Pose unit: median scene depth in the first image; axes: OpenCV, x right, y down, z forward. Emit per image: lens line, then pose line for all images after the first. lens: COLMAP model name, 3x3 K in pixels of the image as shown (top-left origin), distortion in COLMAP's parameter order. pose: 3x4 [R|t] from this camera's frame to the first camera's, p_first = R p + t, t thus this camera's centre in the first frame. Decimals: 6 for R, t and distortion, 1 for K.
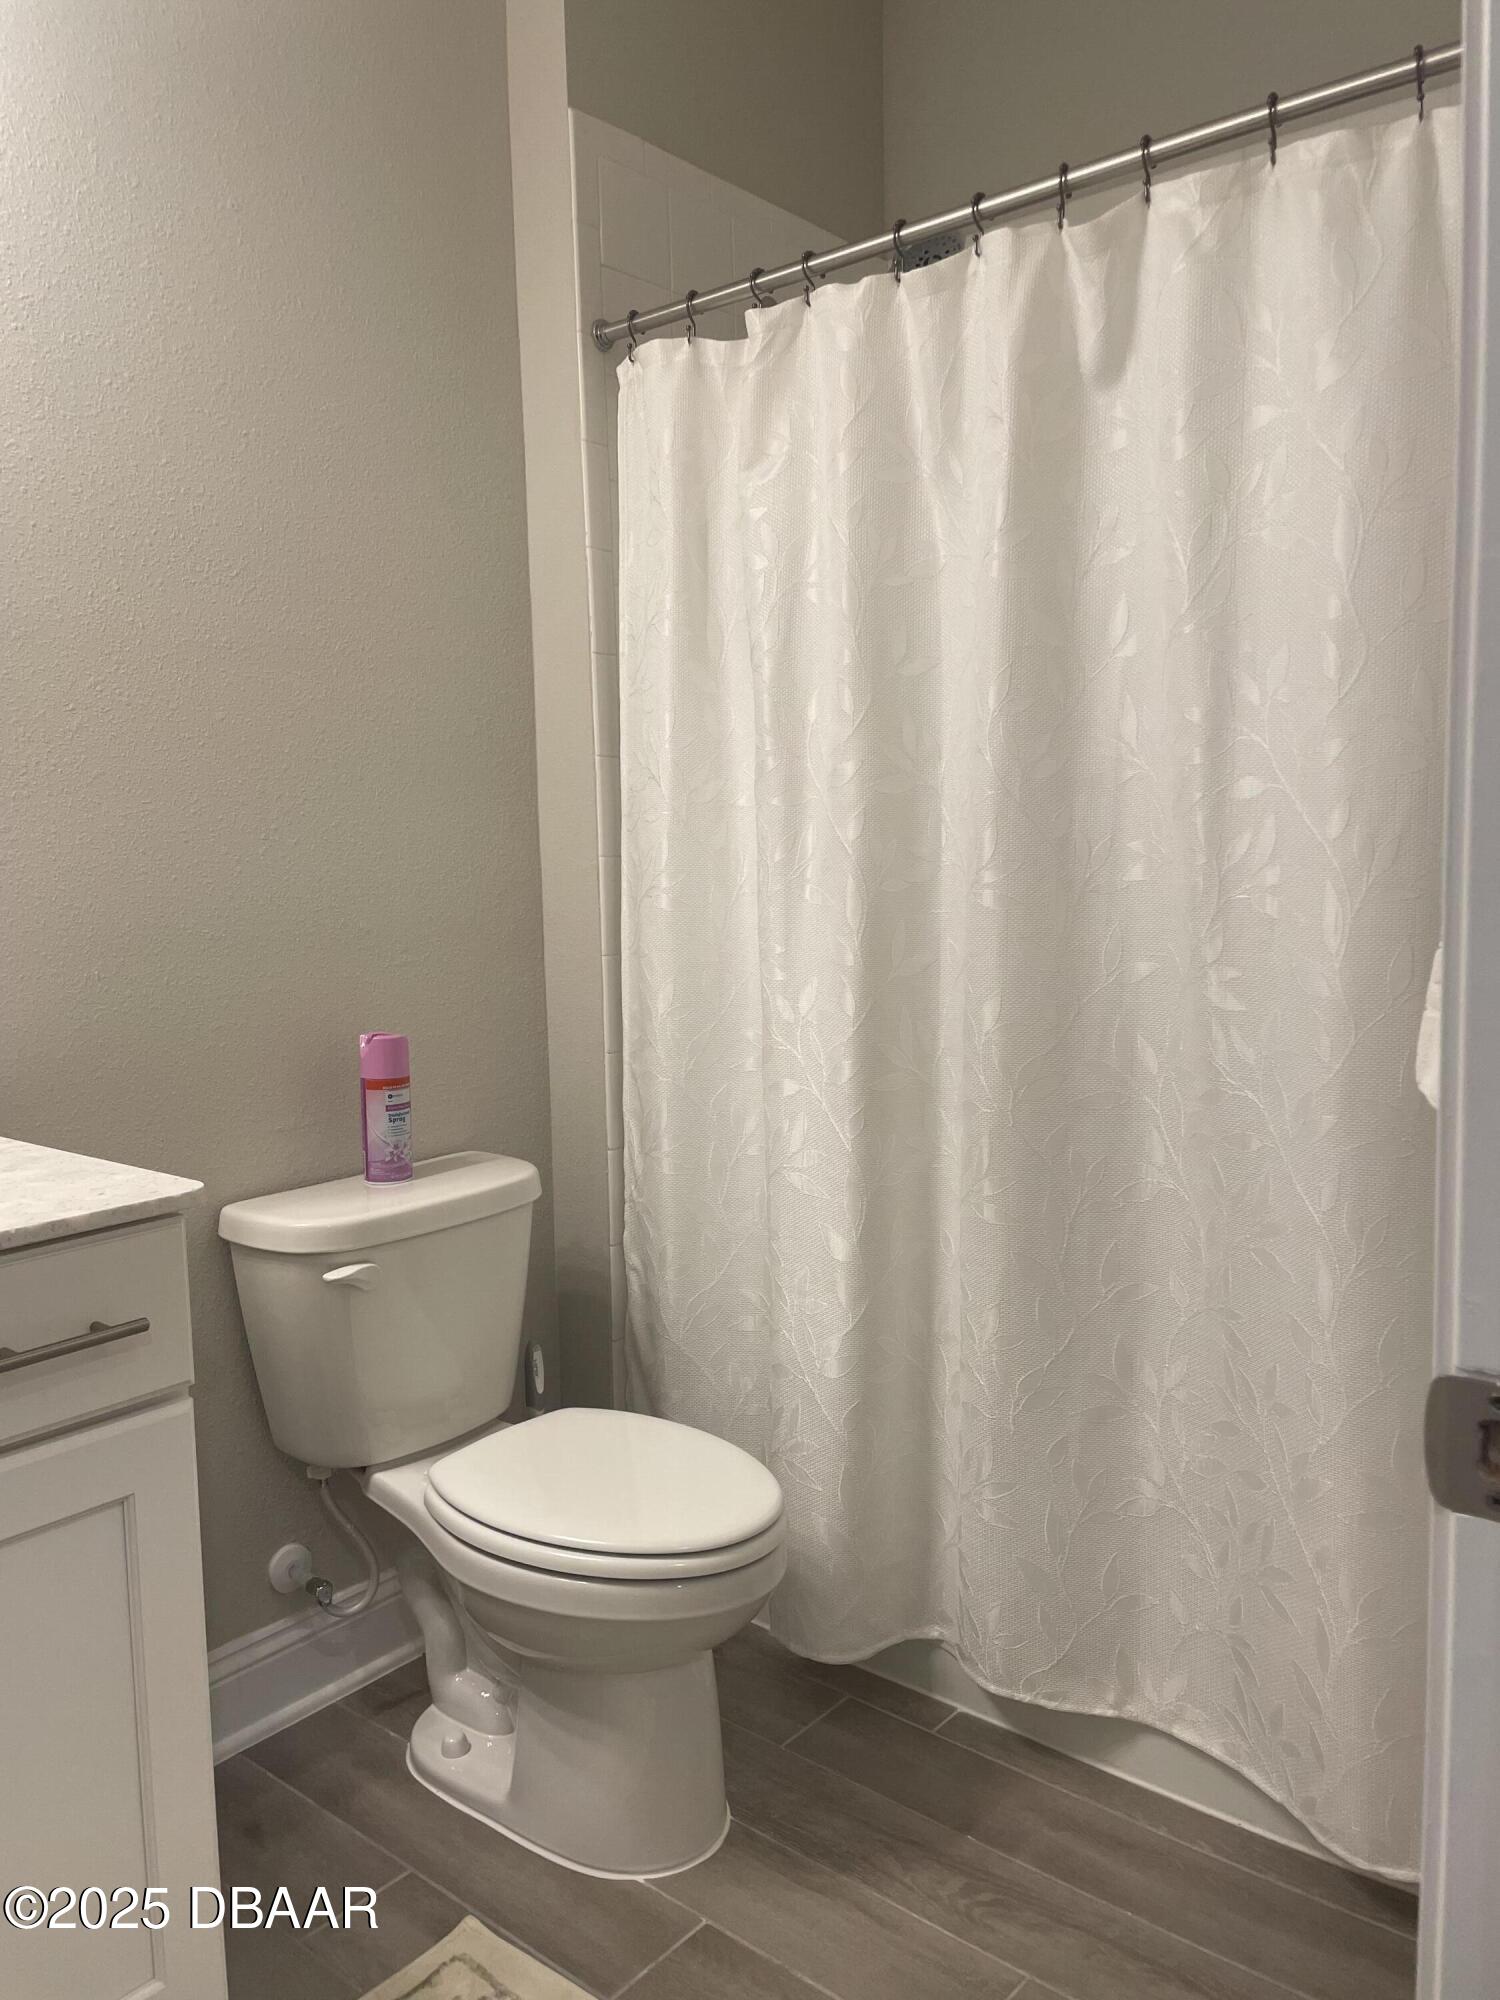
lens RADIAL K [[1525.9, 0, 741.8], [0, 1525.9, 1000.9], [0, 0, 1]] dist [0.080427, -0.105094]
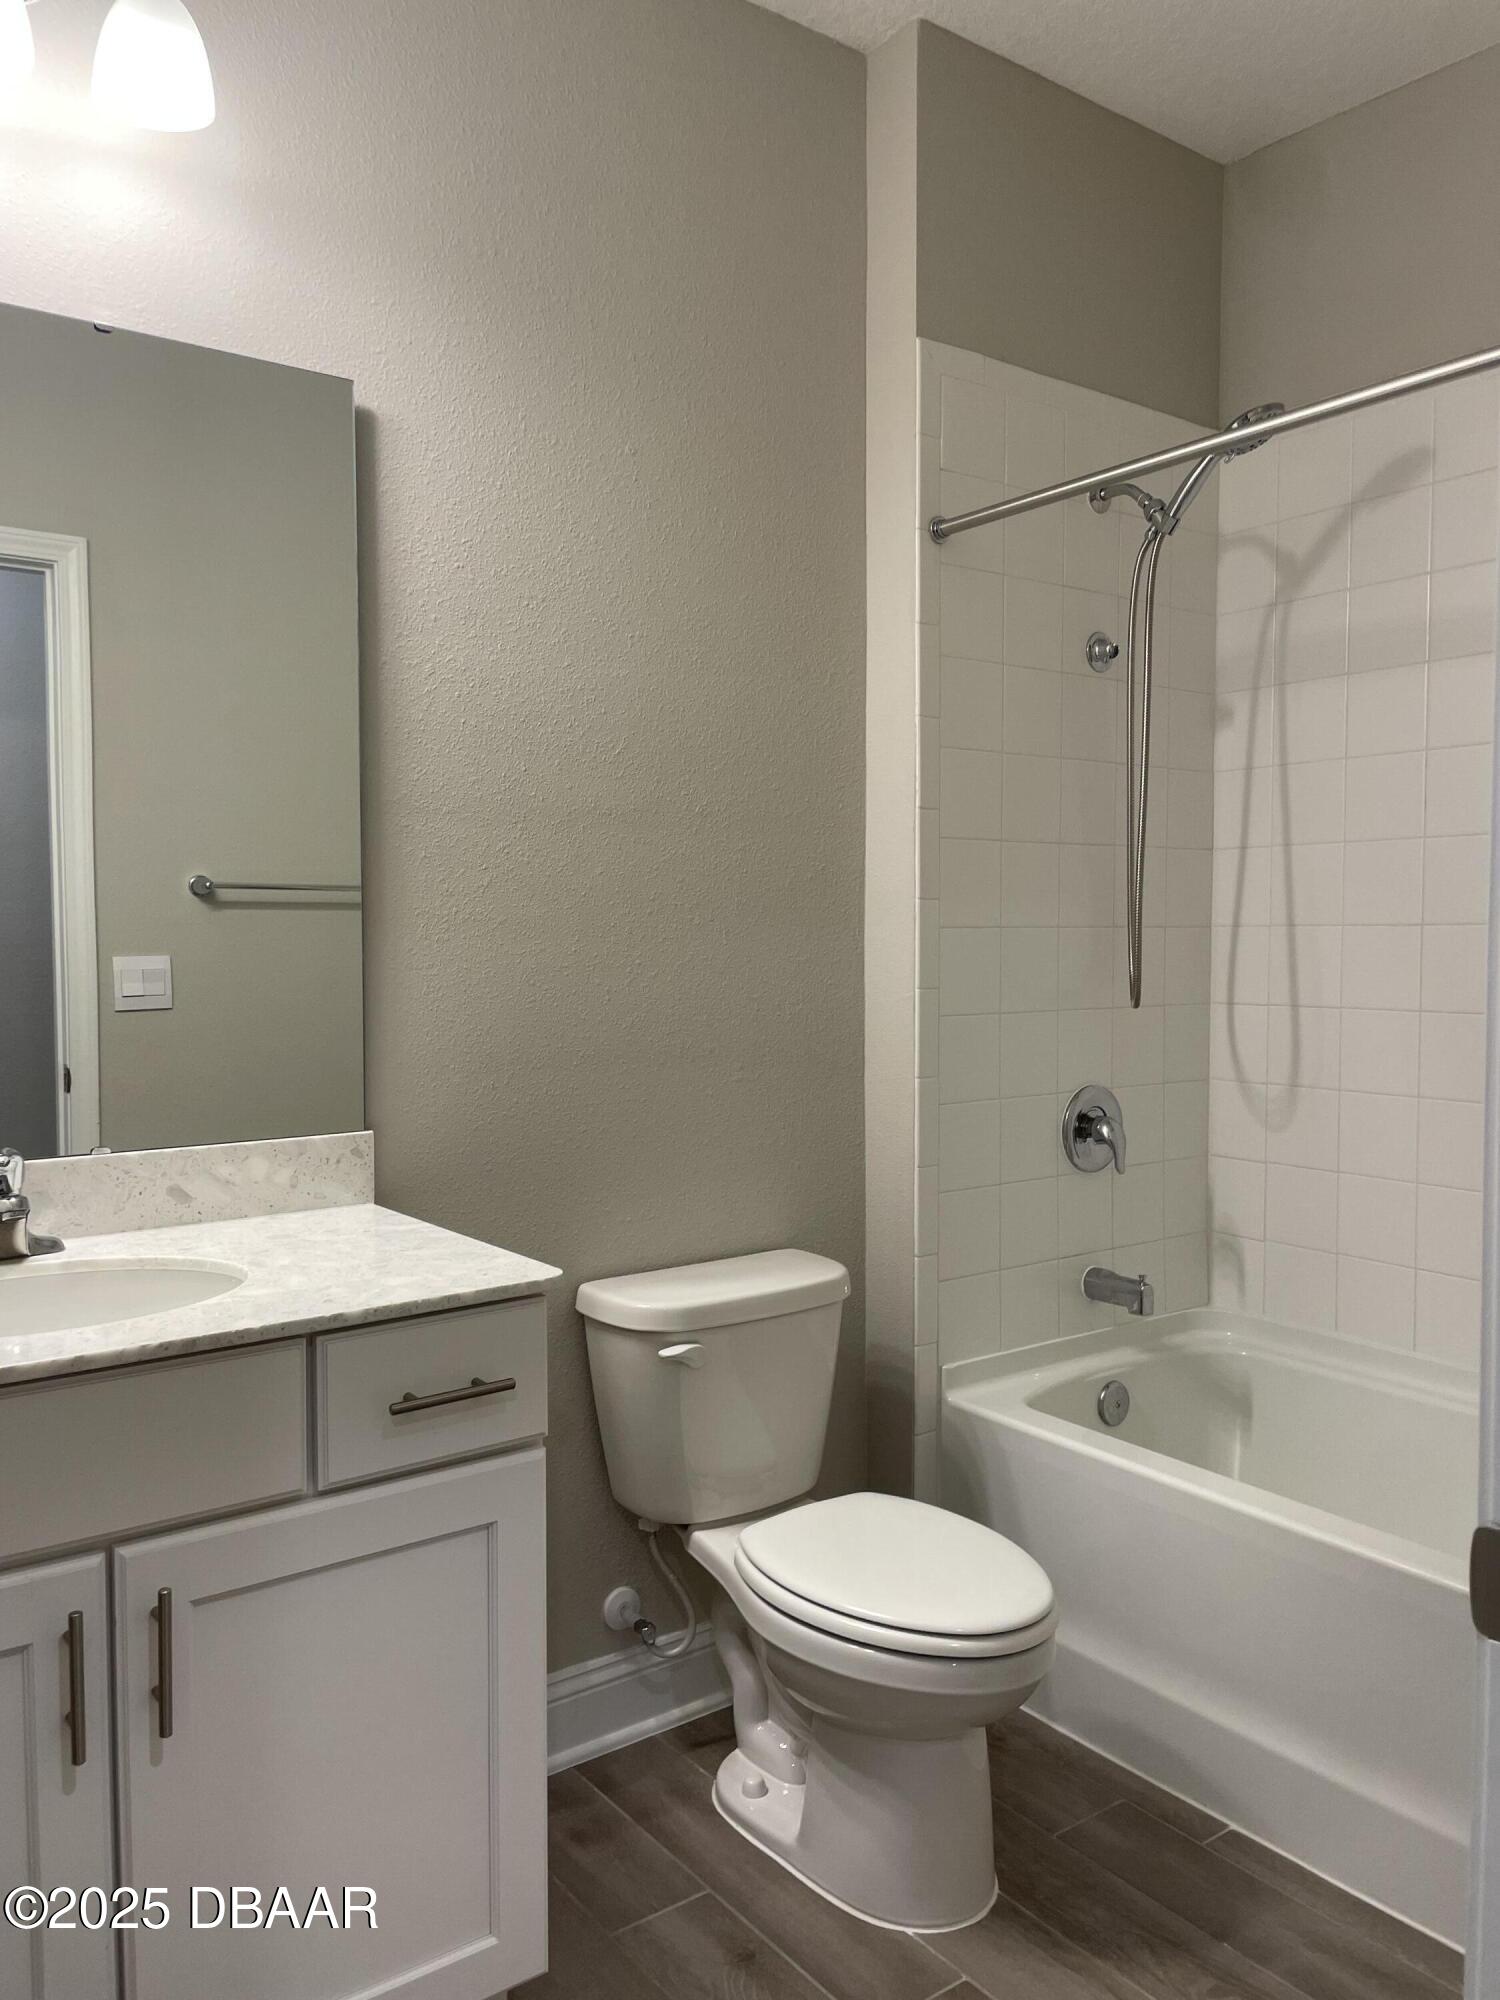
lens RADIAL K [[1525.9, 0, 757.9], [0, 1525.9, 1009.2], [0, 0, 1]] dist [0.080427, -0.105094]
pose [[0.974692, 0.033539, -0.221024, 0.047053], [-0.044423, 0.998023, -0.044455, -0.030710], [0.219096, 0.053149, 0.974255, -0.120934]]
